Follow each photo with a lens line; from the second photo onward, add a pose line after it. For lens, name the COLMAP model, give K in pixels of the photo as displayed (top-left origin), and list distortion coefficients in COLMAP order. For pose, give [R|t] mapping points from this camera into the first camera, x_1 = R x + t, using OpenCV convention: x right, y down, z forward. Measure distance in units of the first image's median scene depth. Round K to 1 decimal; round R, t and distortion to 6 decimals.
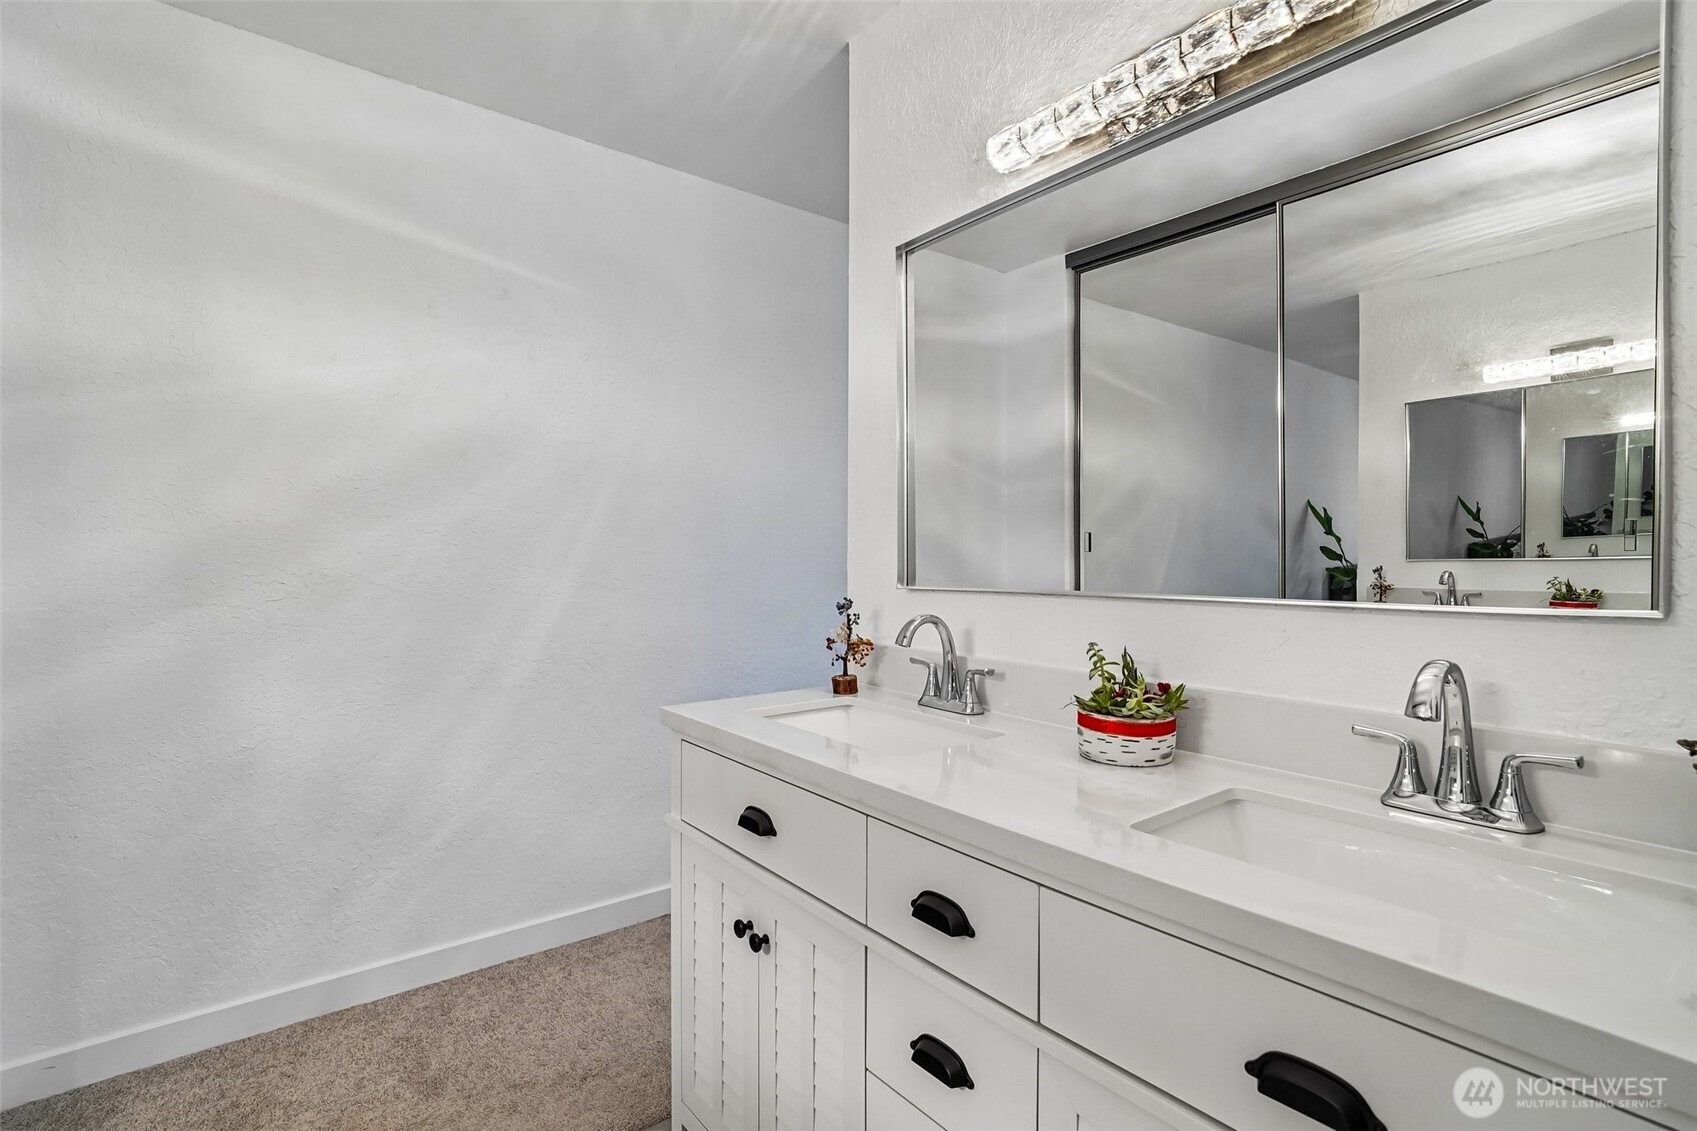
lens RADIAL K [[798.6, 0, 839.8], [0, 798.6, 560.1], [0, 0, 1]] dist [-0.019521, 0.007059]
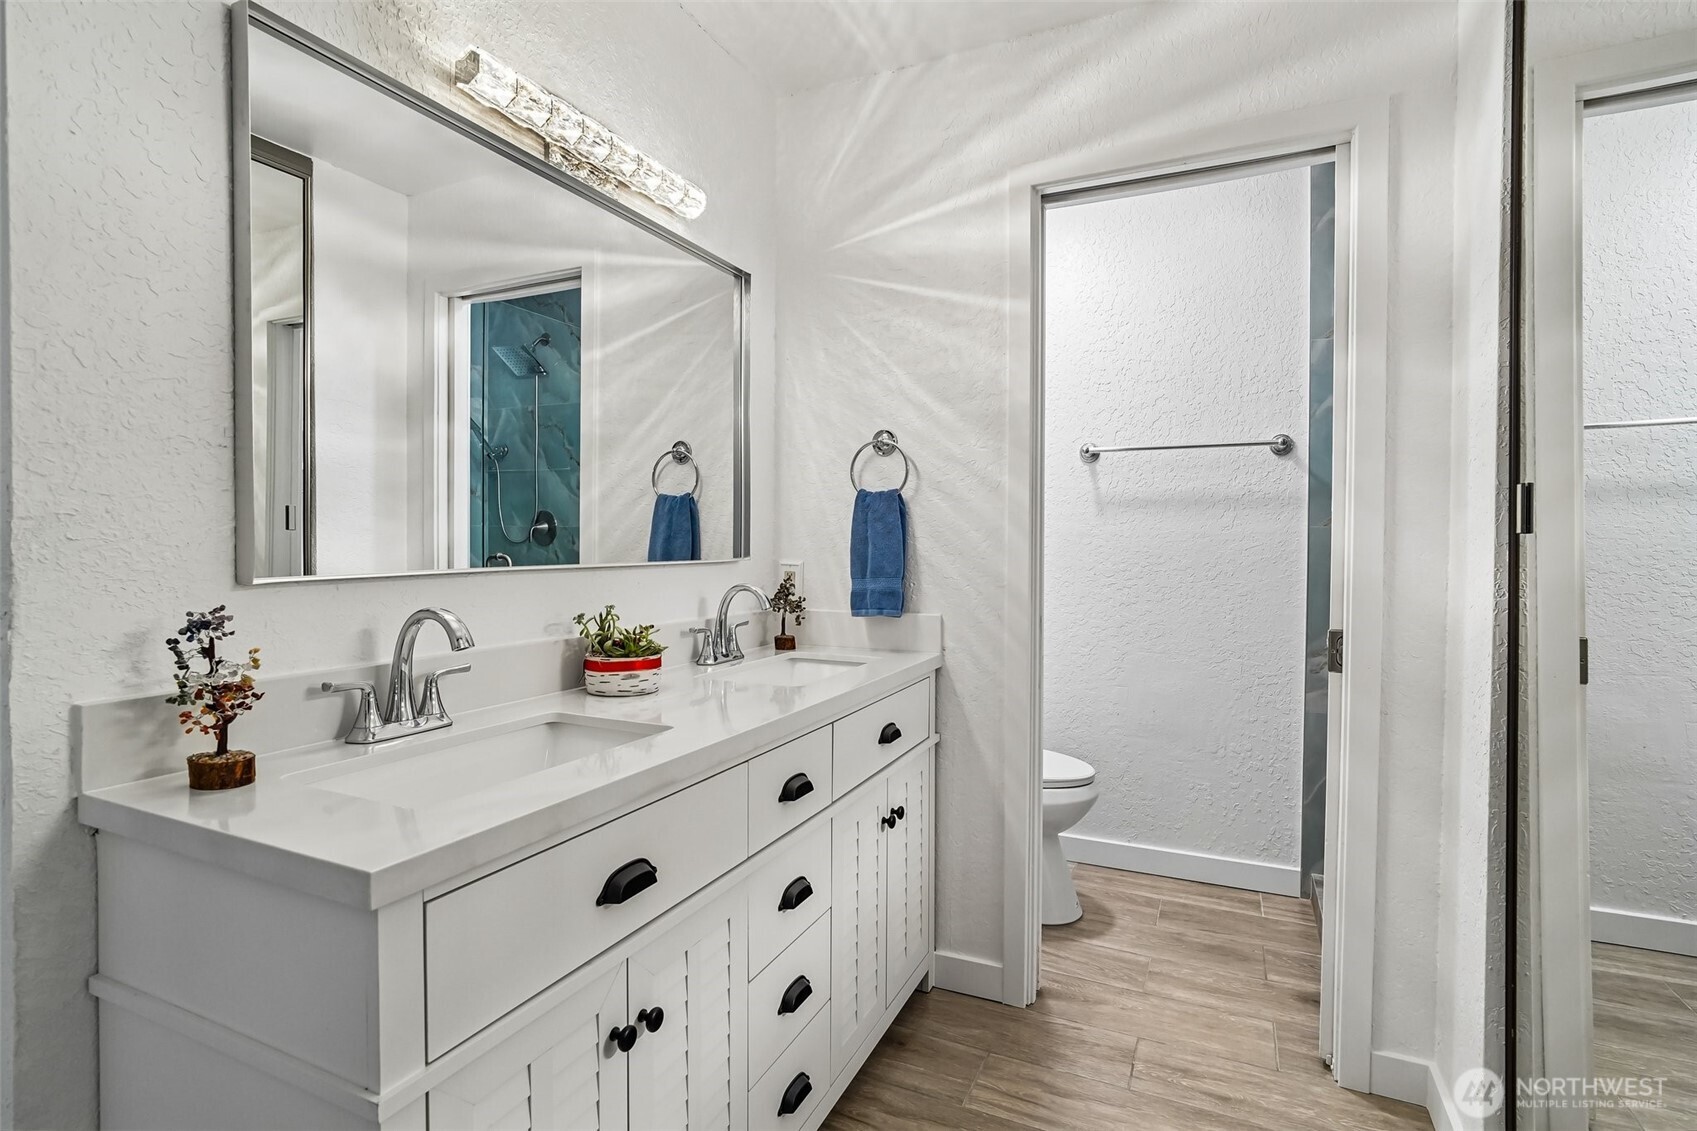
lens RADIAL K [[798.6, 0, 851.3], [0, 798.6, 557.9], [0, 0, 1]] dist [-0.019521, 0.007059]
pose [[-0.454627, -0.025459, 0.890318, -0.855861], [-0.005362, 0.999652, 0.025848, -0.001098], [-0.890666, 0.006978, -0.454605, 1.138971]]
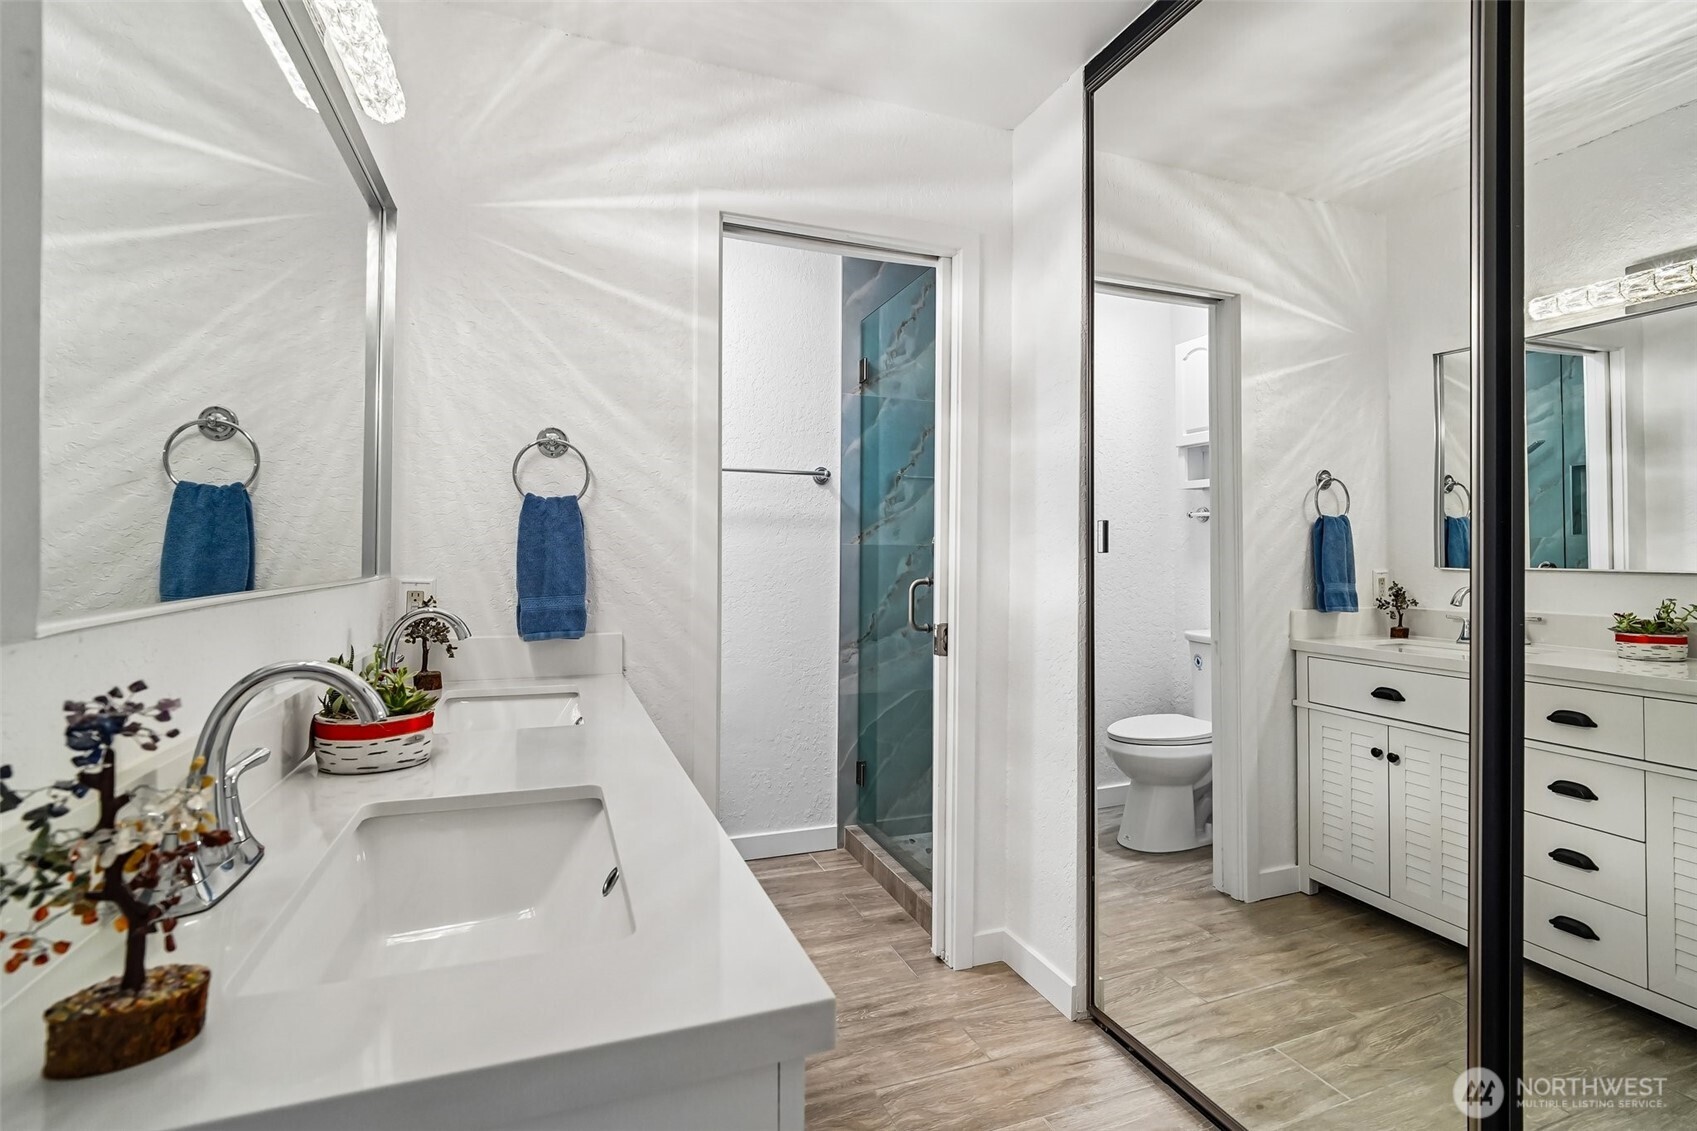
lens RADIAL K [[798.6, 0, 849.2], [0, 798.6, 557.5], [0, 0, 1]] dist [-0.019521, 0.007059]
pose [[-0.952688, -0.013019, 0.303671, -0.393623], [-0.013249, 0.999911, 0.001304, 0.004355], [-0.303661, -0.002781, -0.952776, 1.536120]]
